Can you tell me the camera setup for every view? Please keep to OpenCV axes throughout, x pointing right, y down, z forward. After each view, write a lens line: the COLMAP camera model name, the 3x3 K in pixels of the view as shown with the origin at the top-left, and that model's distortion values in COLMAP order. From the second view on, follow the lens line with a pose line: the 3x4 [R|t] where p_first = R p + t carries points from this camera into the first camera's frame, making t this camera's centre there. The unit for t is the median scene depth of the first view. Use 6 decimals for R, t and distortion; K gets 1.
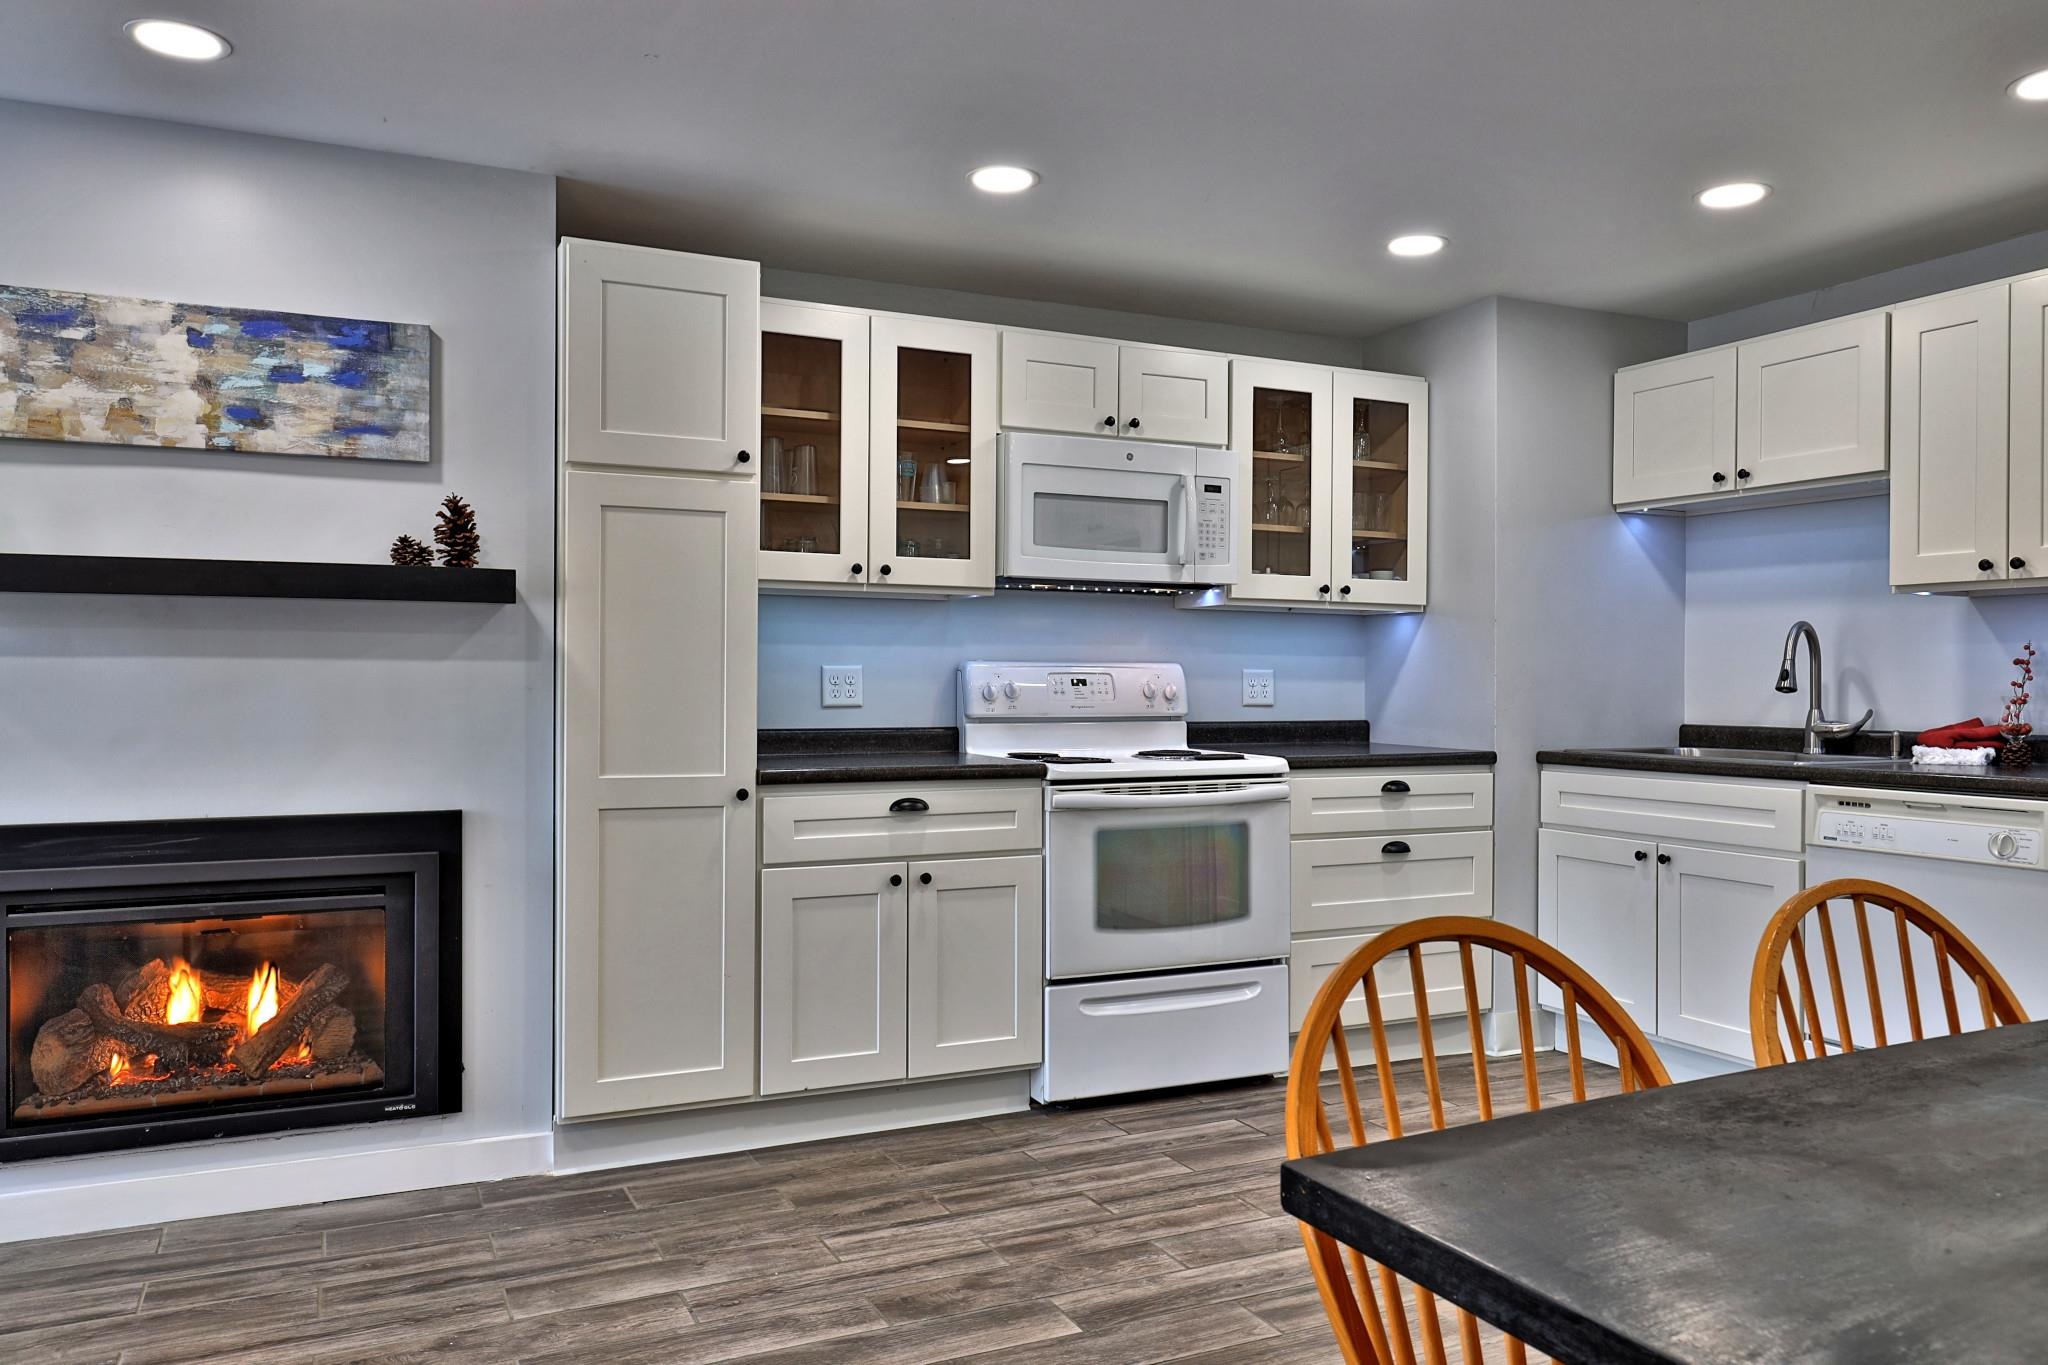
lens RADIAL K [[1470.6, 0, 1024.0], [0, 1470.6, 682.5], [0, 0, 1]] dist [0.009724, -0.007376]
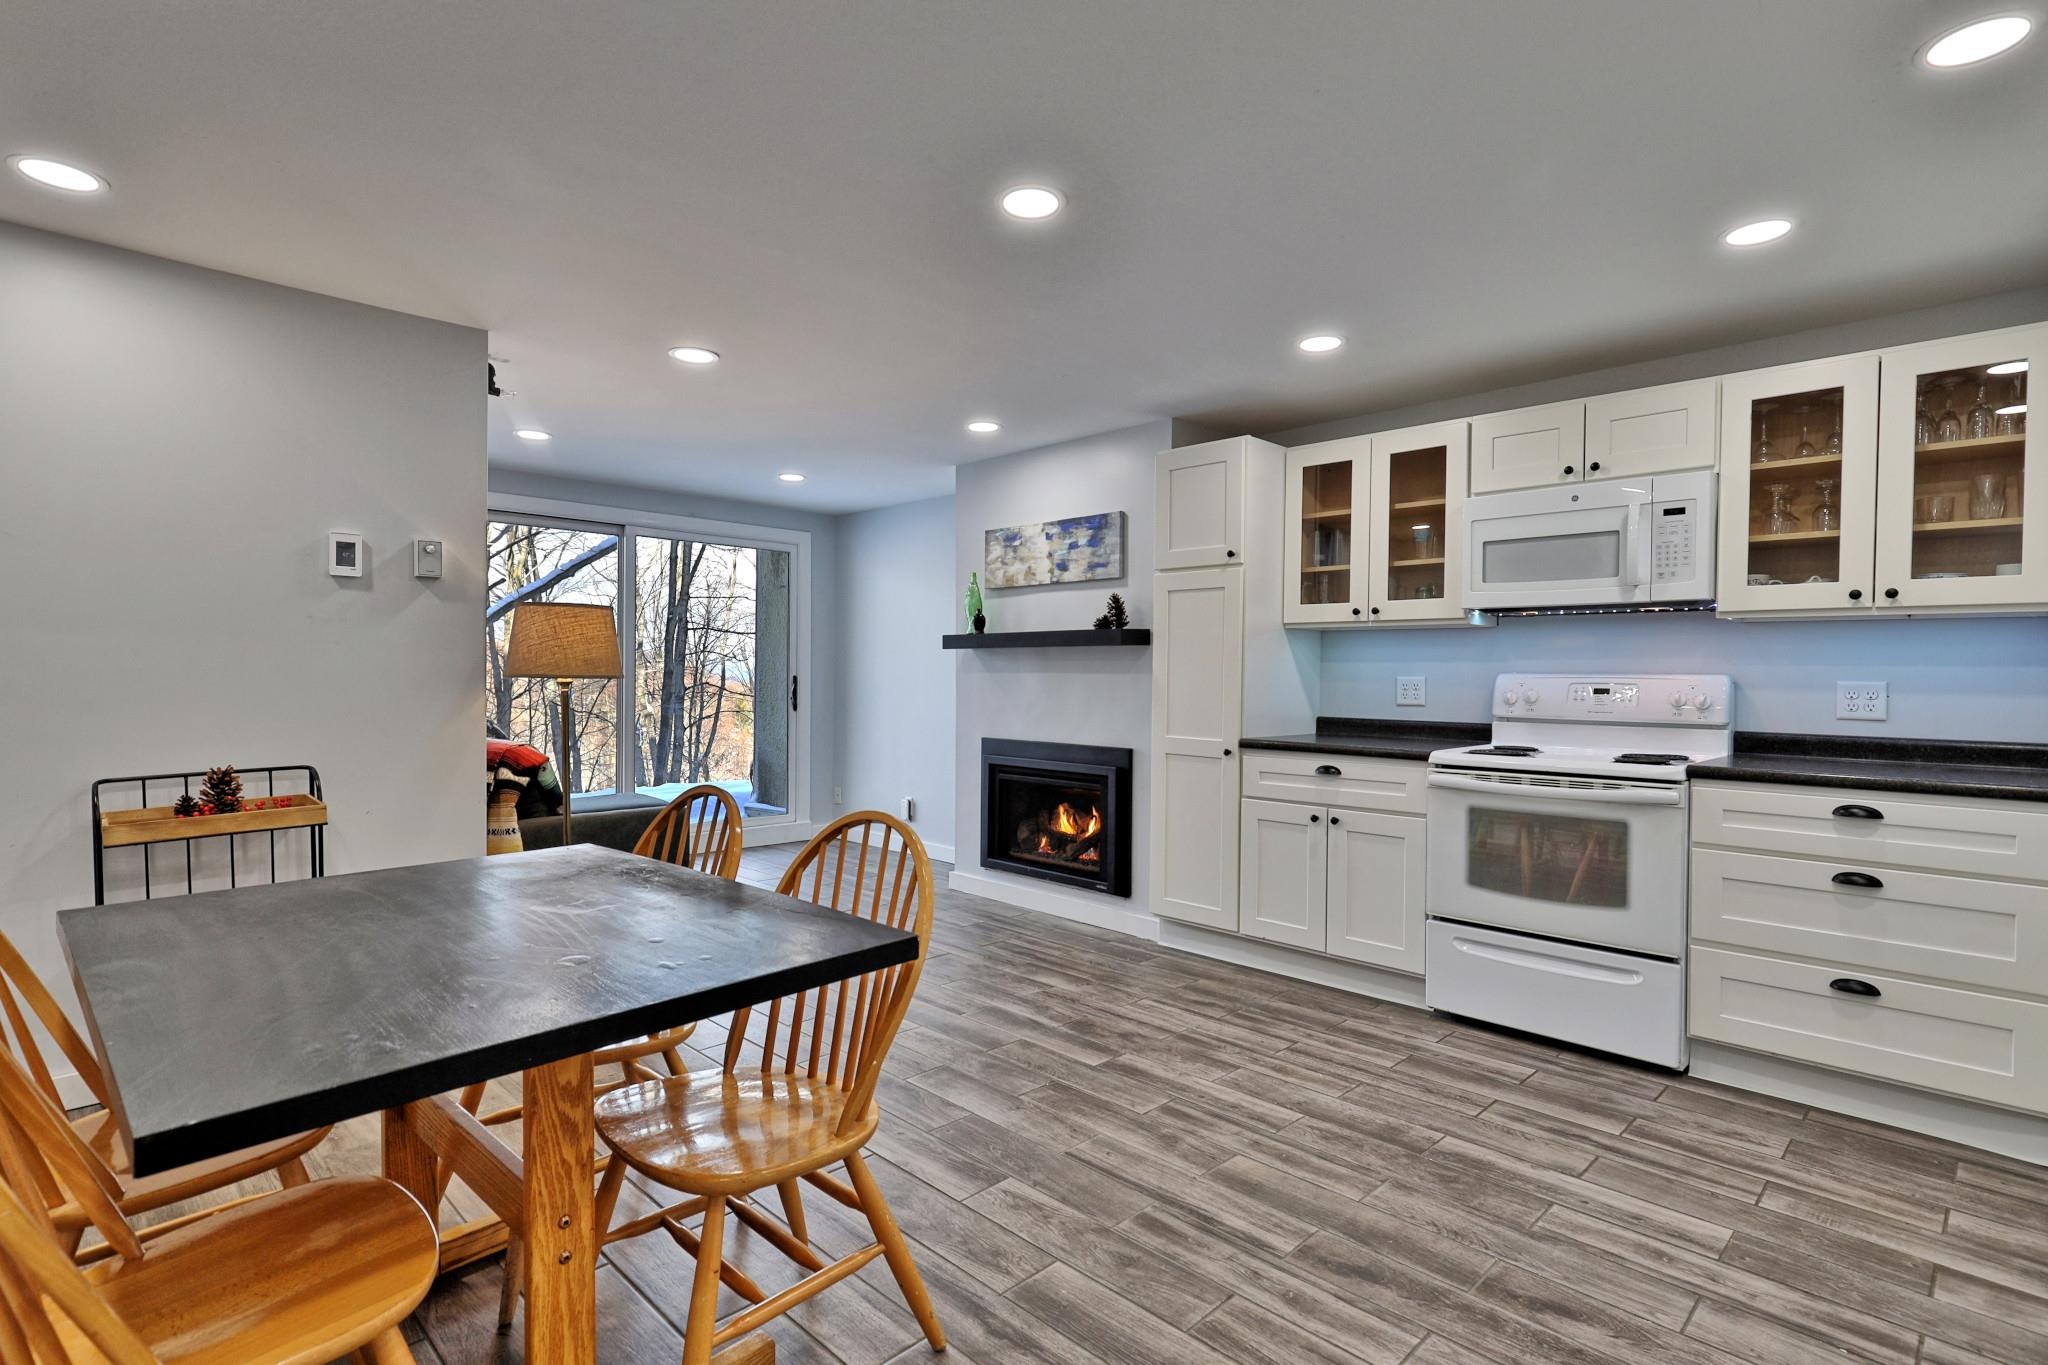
lens RADIAL K [[986.3, 0, 1029.2], [0, 986.3, 687.6], [0, 0, 1]] dist [-0.000848, -0.000020]
pose [[0.339216, 0.011073, -0.940643, 0.808990], [-0.011349, 0.999906, 0.007678, -0.005083], [0.940640, 0.008071, 0.339310, 0.398694]]
